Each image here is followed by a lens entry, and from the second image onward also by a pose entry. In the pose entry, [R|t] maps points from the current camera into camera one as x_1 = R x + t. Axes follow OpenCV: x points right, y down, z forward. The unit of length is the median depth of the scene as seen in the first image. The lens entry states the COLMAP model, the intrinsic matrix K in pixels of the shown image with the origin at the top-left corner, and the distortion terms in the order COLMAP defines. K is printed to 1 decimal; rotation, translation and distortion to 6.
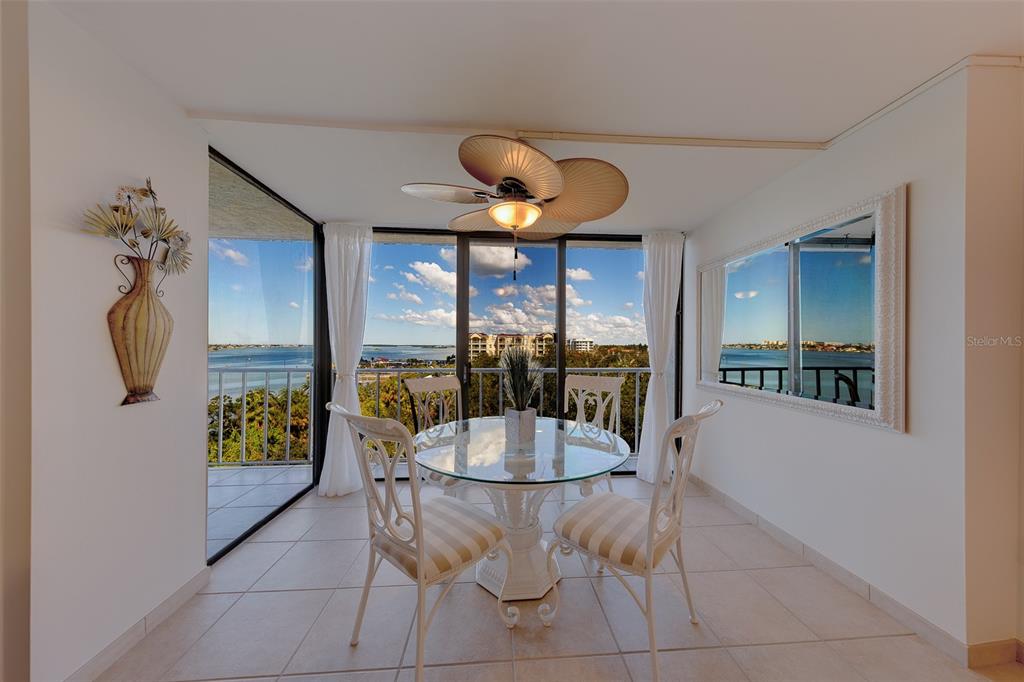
lens RADIAL K [[330.3, 0, 515.1], [0, 330.3, 346.8], [0, 0, 1]] dist [0.009996, -0.000771]
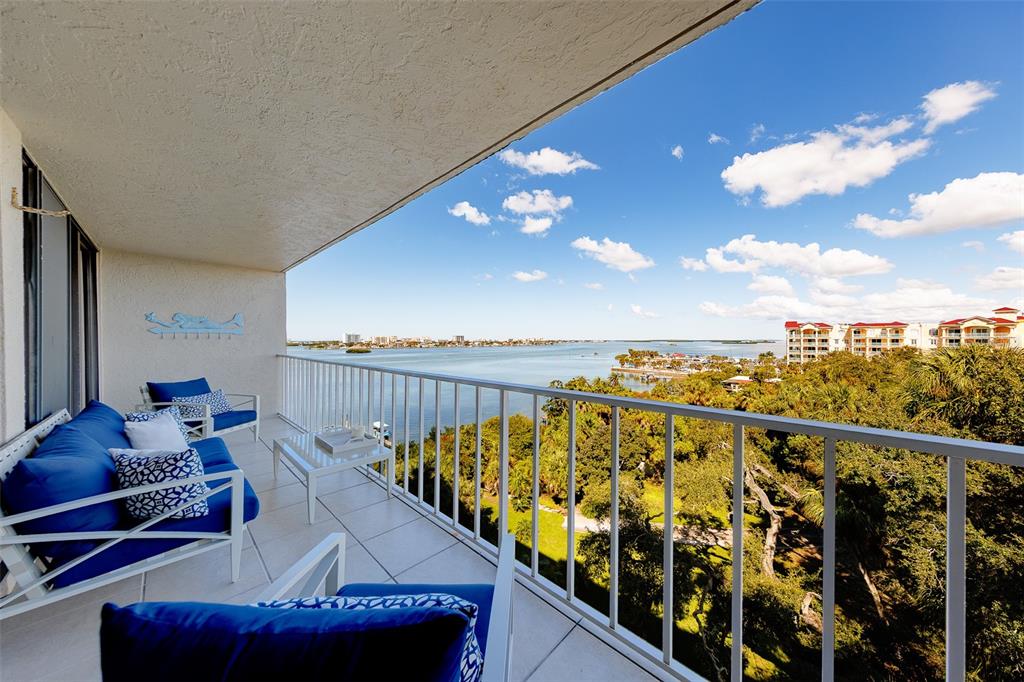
lens RADIAL K [[330.3, 0, 524.8], [0, 330.3, 340.0], [0, 0, 1]] dist [0.009996, -0.000771]
pose [[0.687332, -0.005661, -0.726321, -0.042415], [0.001405, 0.999978, -0.006464, -0.001120], [0.726342, 0.003423, 0.687325, 0.038538]]
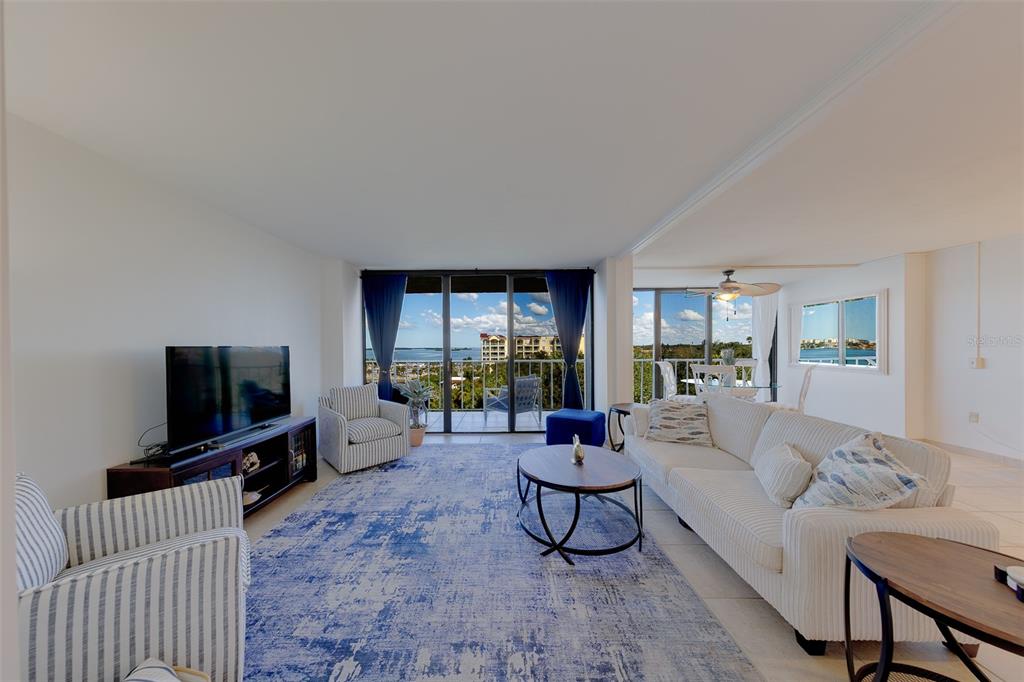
lens RADIAL K [[330.3, 0, 495.0], [0, 330.3, 351.4], [0, 0, 1]] dist [0.009996, -0.000771]
pose [[0.995531, -0.010035, -0.093903, -0.058770], [0.010779, 0.999914, 0.007420, 0.000688], [0.093820, -0.008399, 0.995554, -0.068318]]
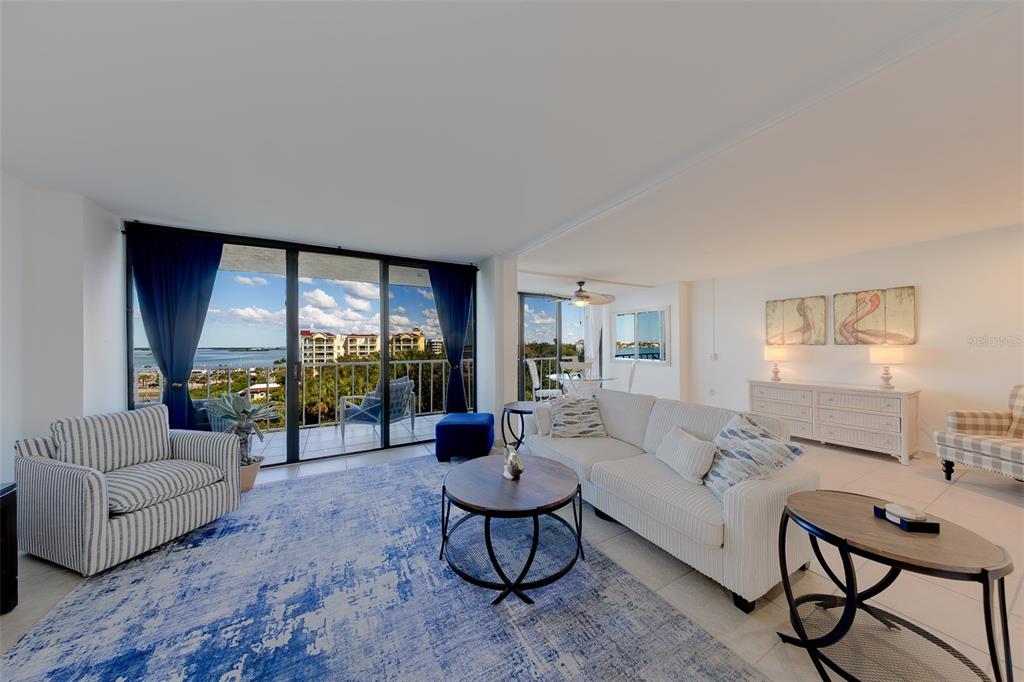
lens RADIAL K [[330.3, 0, 510.2], [0, 330.3, 342.9], [0, 0, 1]] dist [0.009996, -0.000771]
pose [[0.909593, -0.005813, 0.415460, -0.068496], [0.011399, 0.999875, -0.010968, 0.000632], [-0.415345, 0.014712, 0.909545, -0.058990]]
